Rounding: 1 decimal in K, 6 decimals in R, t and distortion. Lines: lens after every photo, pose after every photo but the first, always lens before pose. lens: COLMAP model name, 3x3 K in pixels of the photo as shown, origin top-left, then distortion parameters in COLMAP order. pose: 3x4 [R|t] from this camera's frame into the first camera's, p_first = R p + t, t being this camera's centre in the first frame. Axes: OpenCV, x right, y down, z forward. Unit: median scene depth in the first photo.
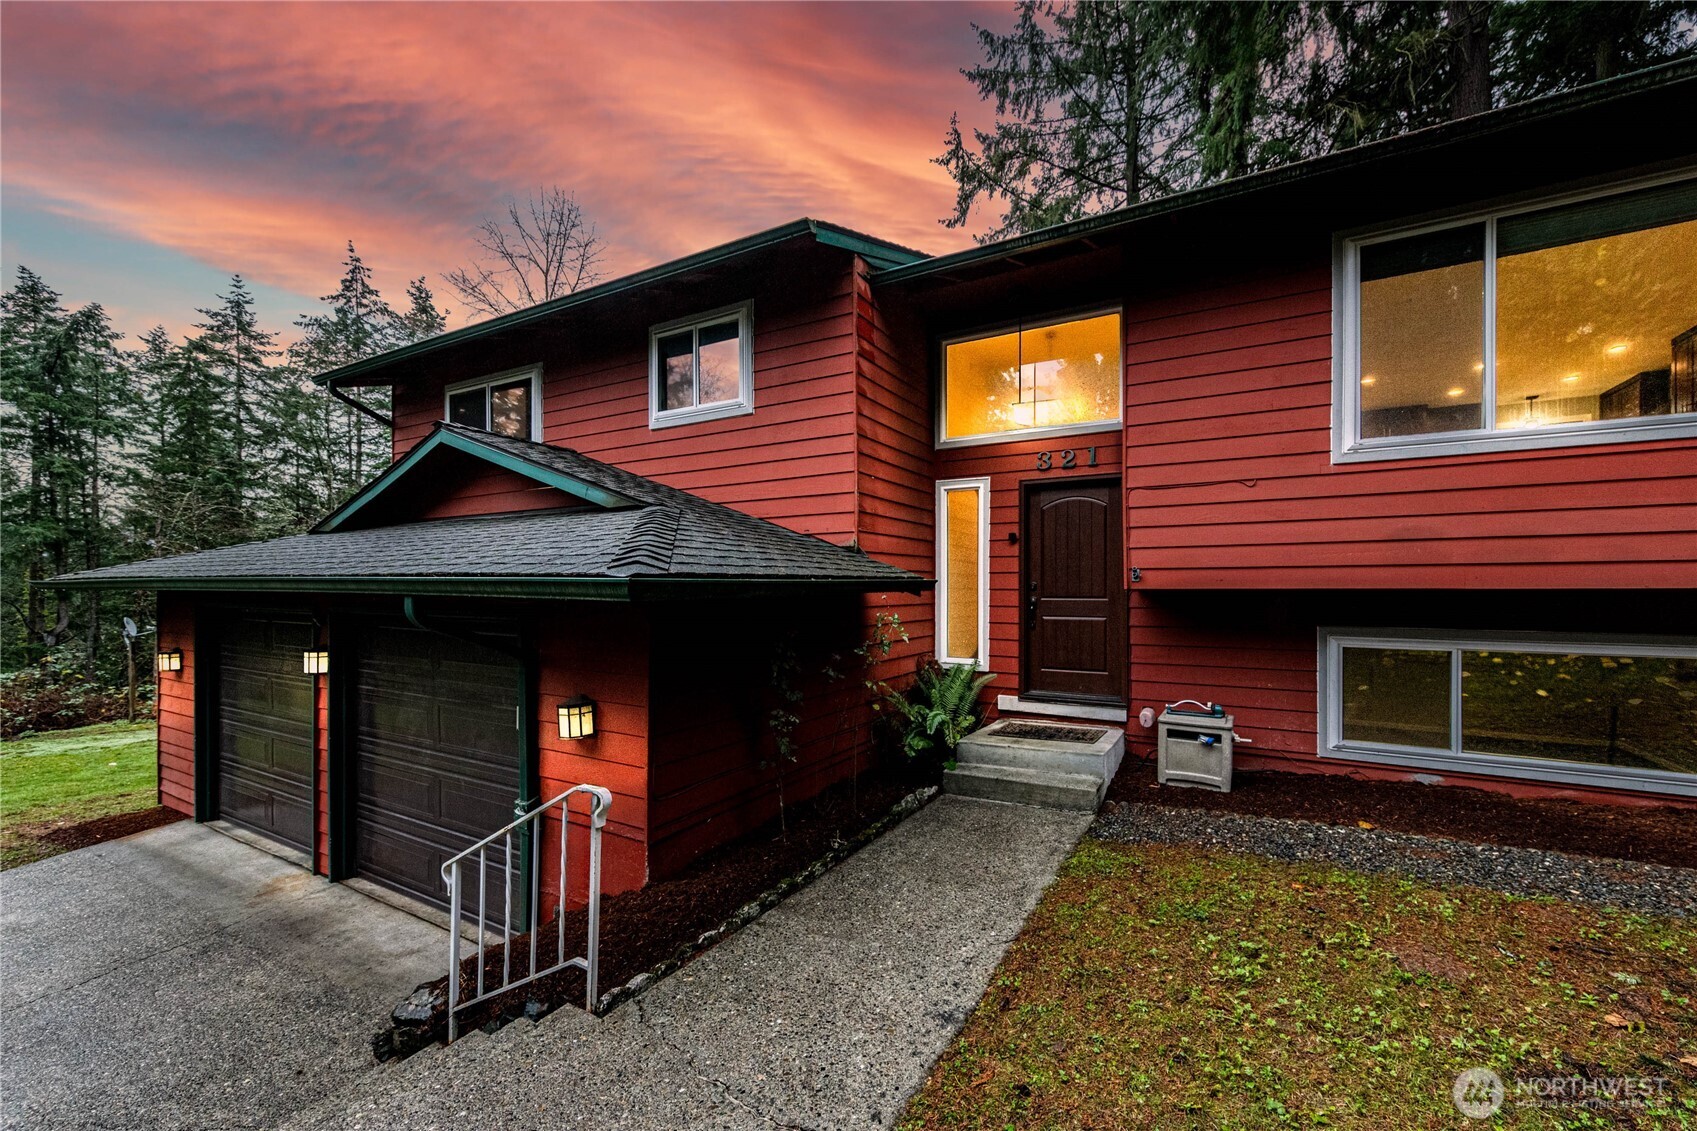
lens RADIAL K [[679.0, 0, 858.0], [0, 679.0, 573.4], [0, 0, 1]] dist [0.004107, 0.000212]
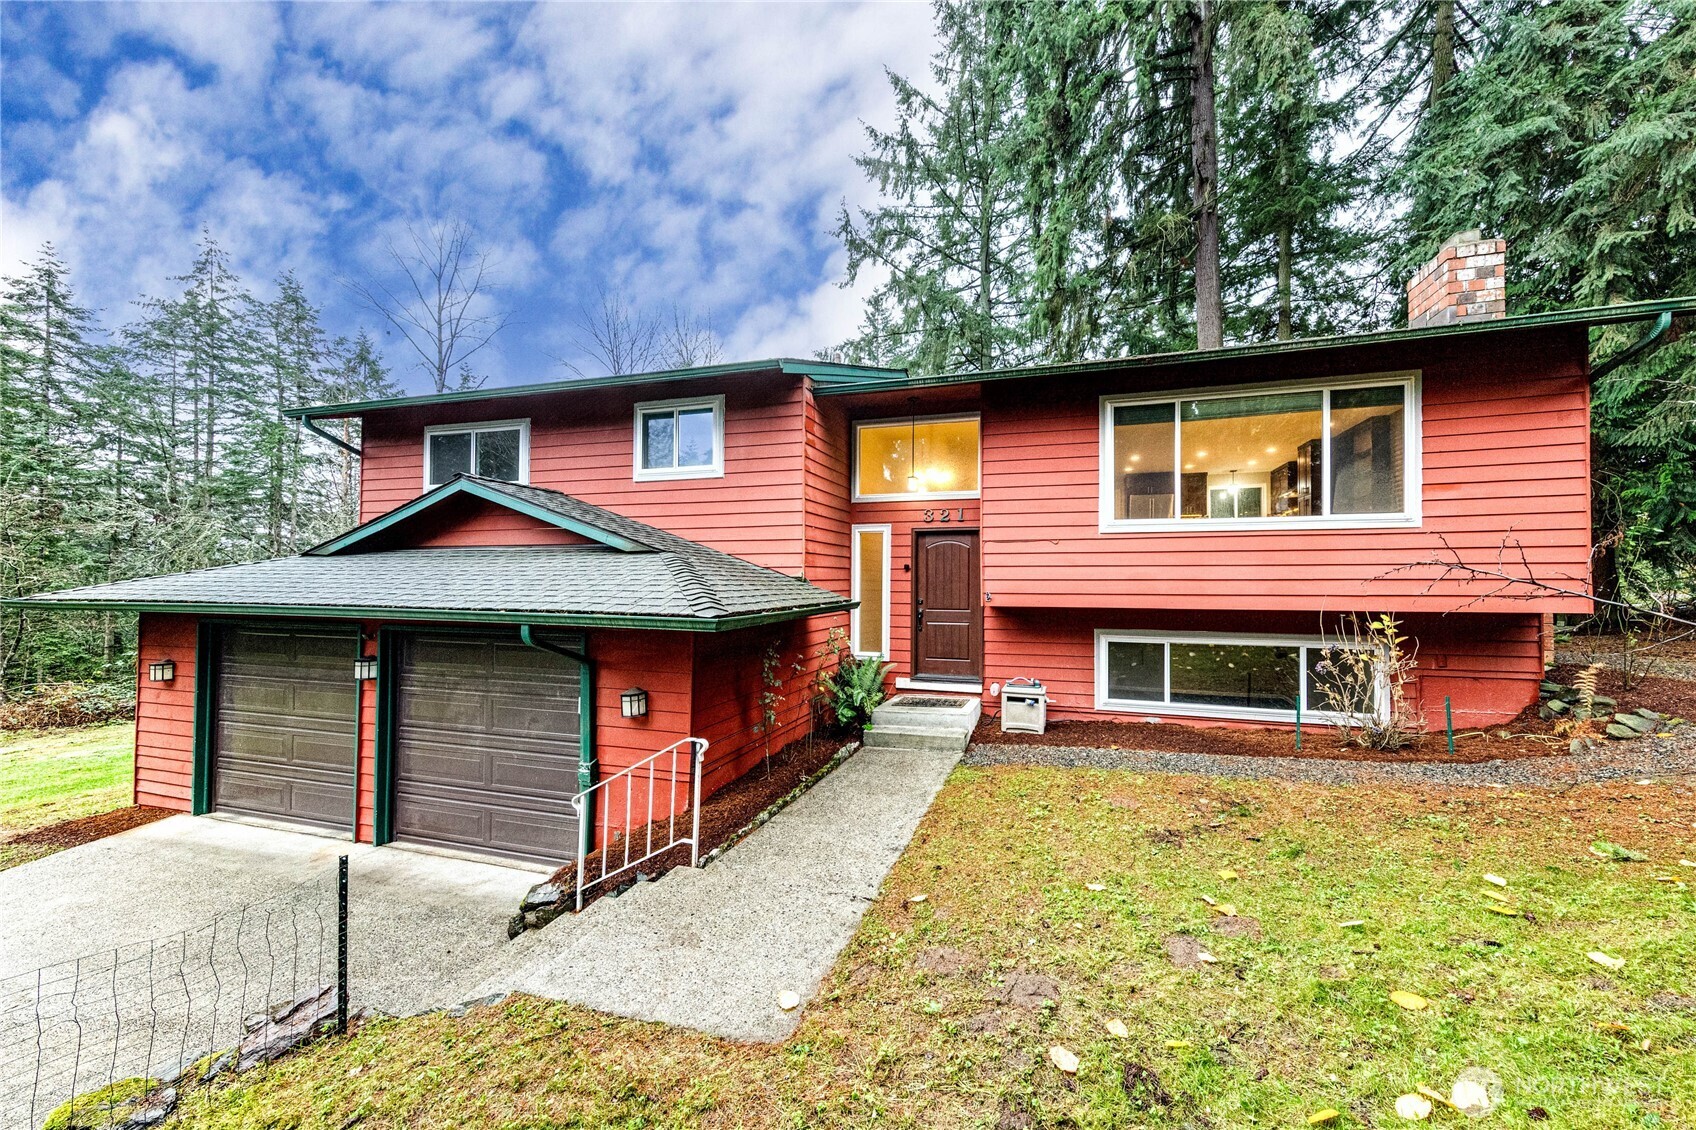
lens RADIAL K [[680.1, 0, 848.0], [0, 680.1, 565.0], [0, 0, 1]] dist [0.012654, -0.000038]
pose [[0.982207, -0.001385, 0.187799, -0.168624], [-0.000800, 0.999933, 0.011556, -0.077255], [-0.187802, -0.011500, 0.982140, -0.397173]]
